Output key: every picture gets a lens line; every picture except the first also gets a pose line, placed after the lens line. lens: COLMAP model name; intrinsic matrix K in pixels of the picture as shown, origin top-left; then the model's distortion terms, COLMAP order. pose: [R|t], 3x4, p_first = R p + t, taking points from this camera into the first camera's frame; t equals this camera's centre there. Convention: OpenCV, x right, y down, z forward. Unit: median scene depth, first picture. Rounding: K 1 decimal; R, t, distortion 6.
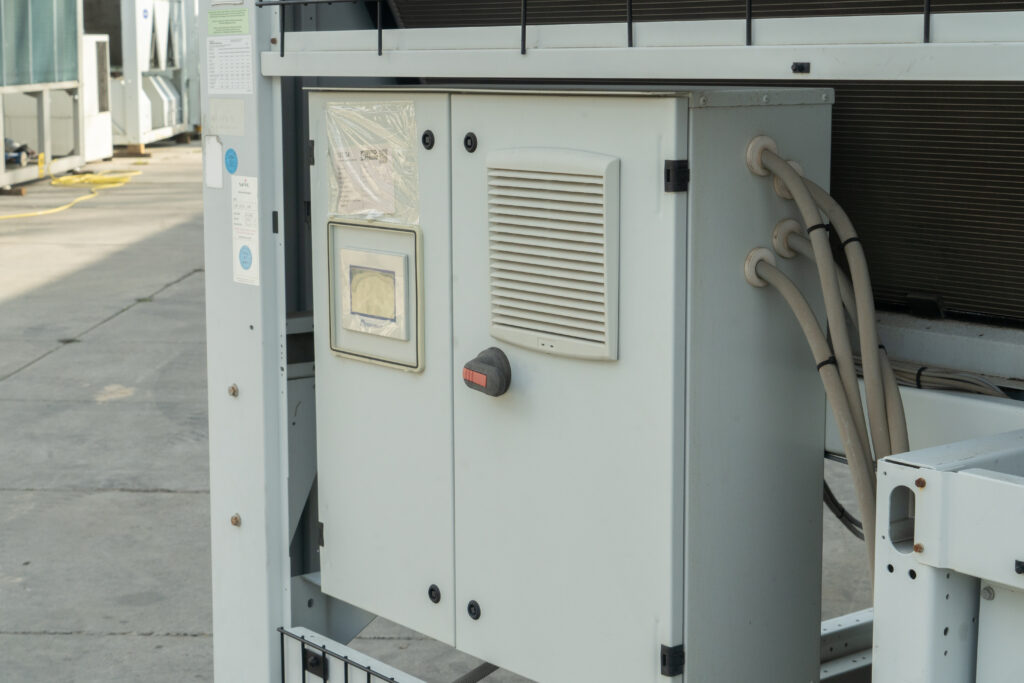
lens RADIAL K [[1725.6, 0, 512.0], [0, 1725.6, 341.5], [0, 0, 1]] dist [0.044115, 0.196069]
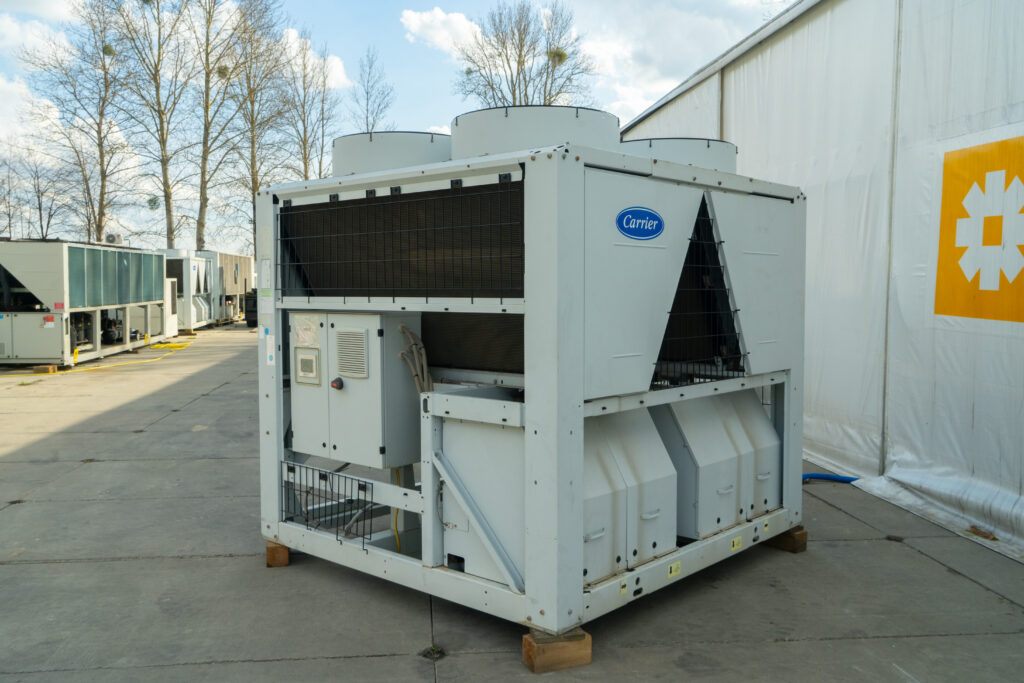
lens RADIAL K [[889.9, 0, 512.0], [0, 889.9, 341.5], [0, 0, 1]] dist [0.003749, 0.009044]
pose [[0.988765, -0.012247, 0.148979, 0.033759], [0.026656, 0.995110, -0.095109, 0.054003], [-0.147086, 0.098011, 0.984256, -0.456109]]
